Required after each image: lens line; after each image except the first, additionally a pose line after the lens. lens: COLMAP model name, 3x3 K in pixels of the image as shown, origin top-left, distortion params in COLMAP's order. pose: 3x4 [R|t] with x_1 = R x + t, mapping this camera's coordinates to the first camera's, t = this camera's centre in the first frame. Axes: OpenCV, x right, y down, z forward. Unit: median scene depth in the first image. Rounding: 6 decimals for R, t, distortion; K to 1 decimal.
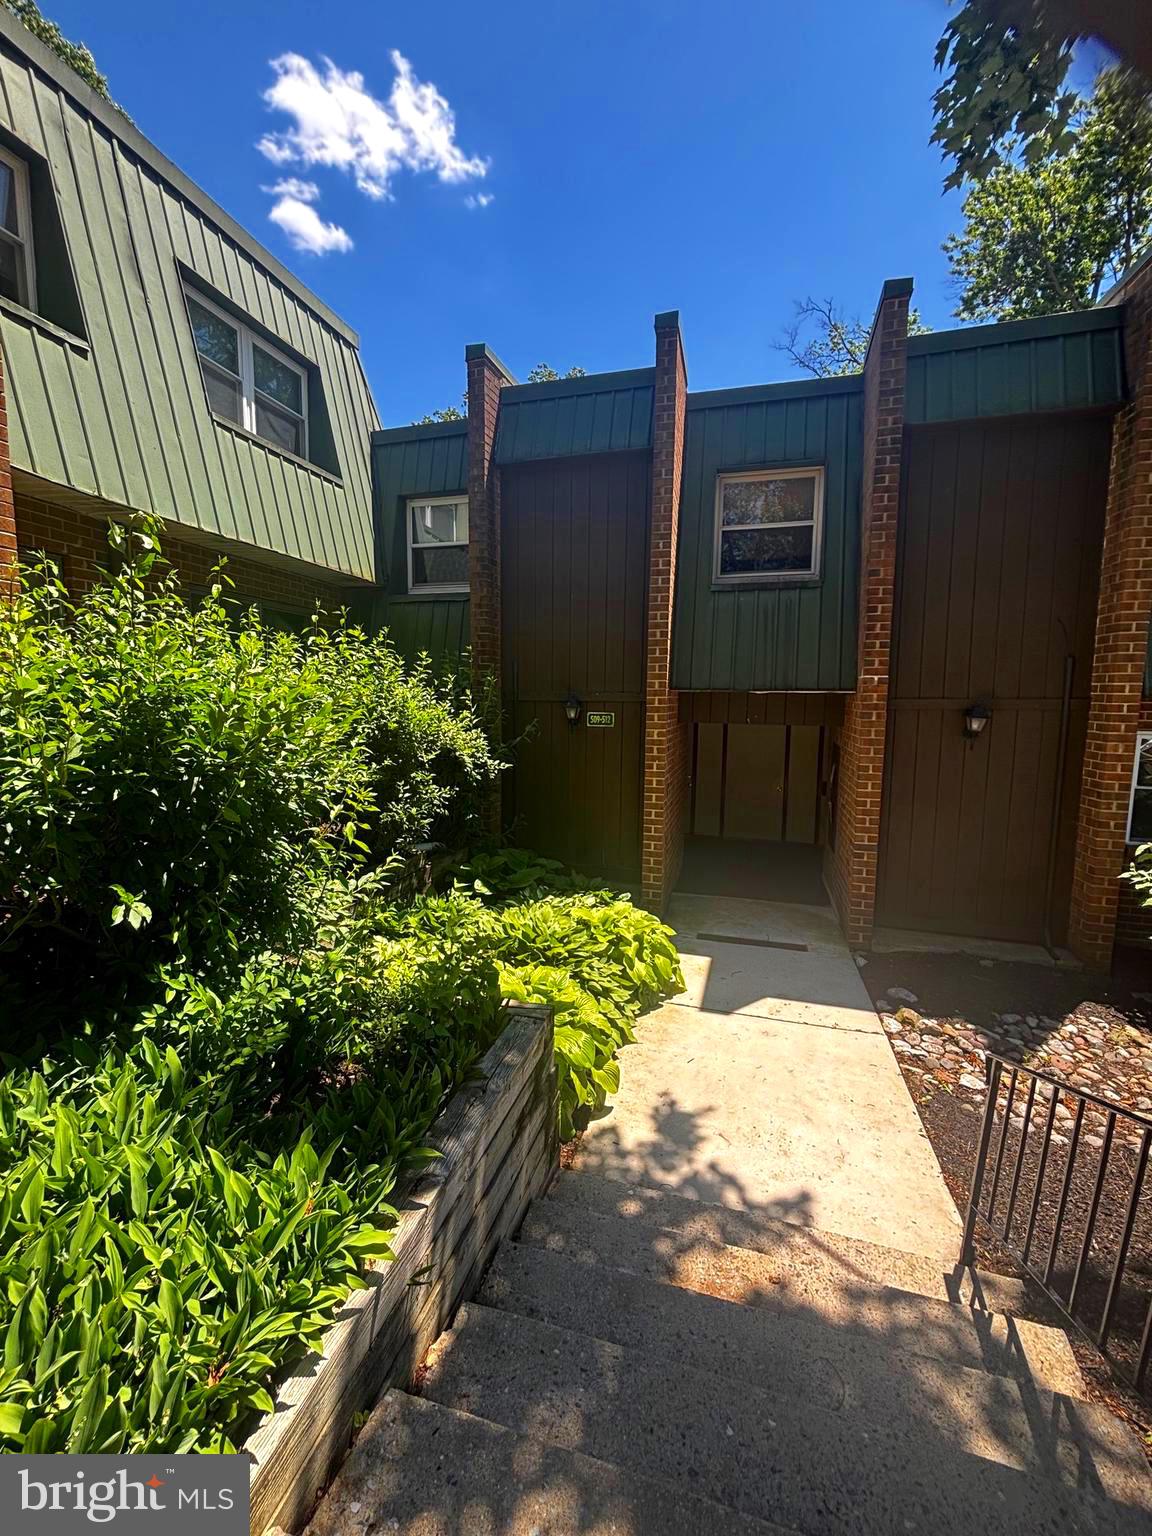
lens RADIAL K [[625.5, 0, 574.5], [0, 625.5, 768.7], [0, 0, 1]] dist [0.008394, 0.000094]
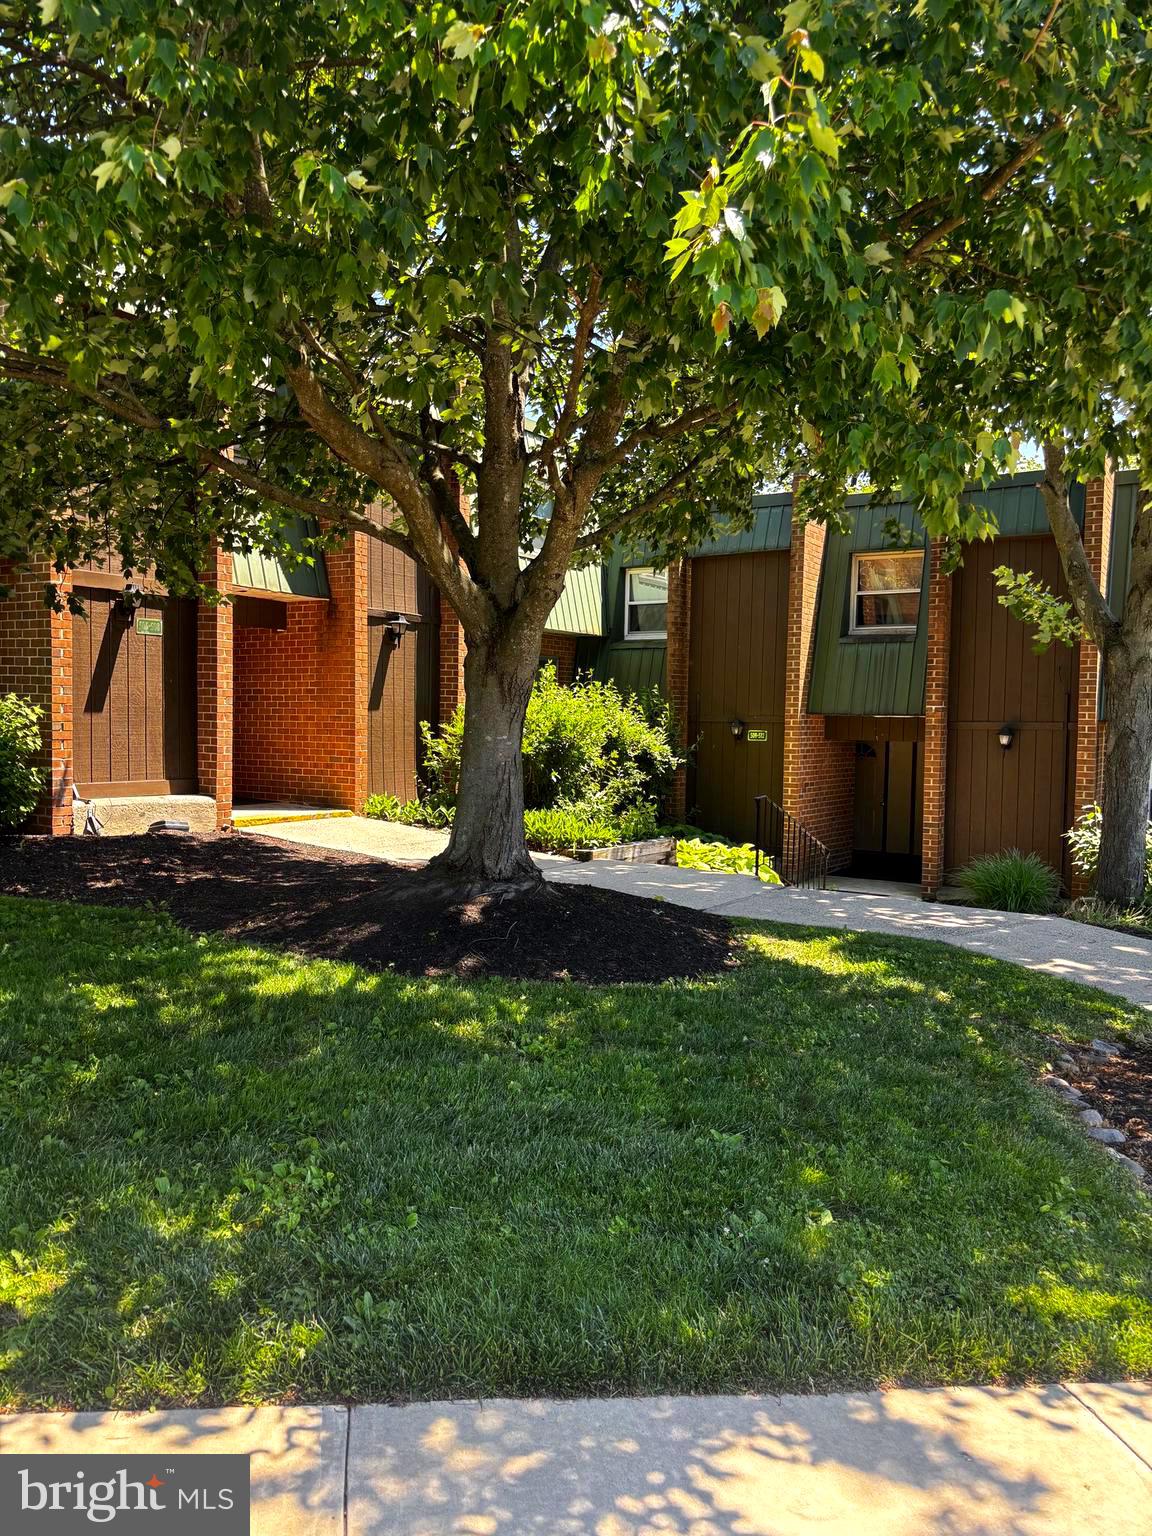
lens RADIAL K [[1185.9, 0, 577.2], [0, 1185.9, 777.0], [0, 0, 1]] dist [-0.016928, 0.075383]
pose [[0.958417, 0.017819, -0.284814, 0.426030], [-0.035572, 0.997724, -0.057281, 0.184772], [0.283145, 0.065030, 0.956870, -1.681893]]
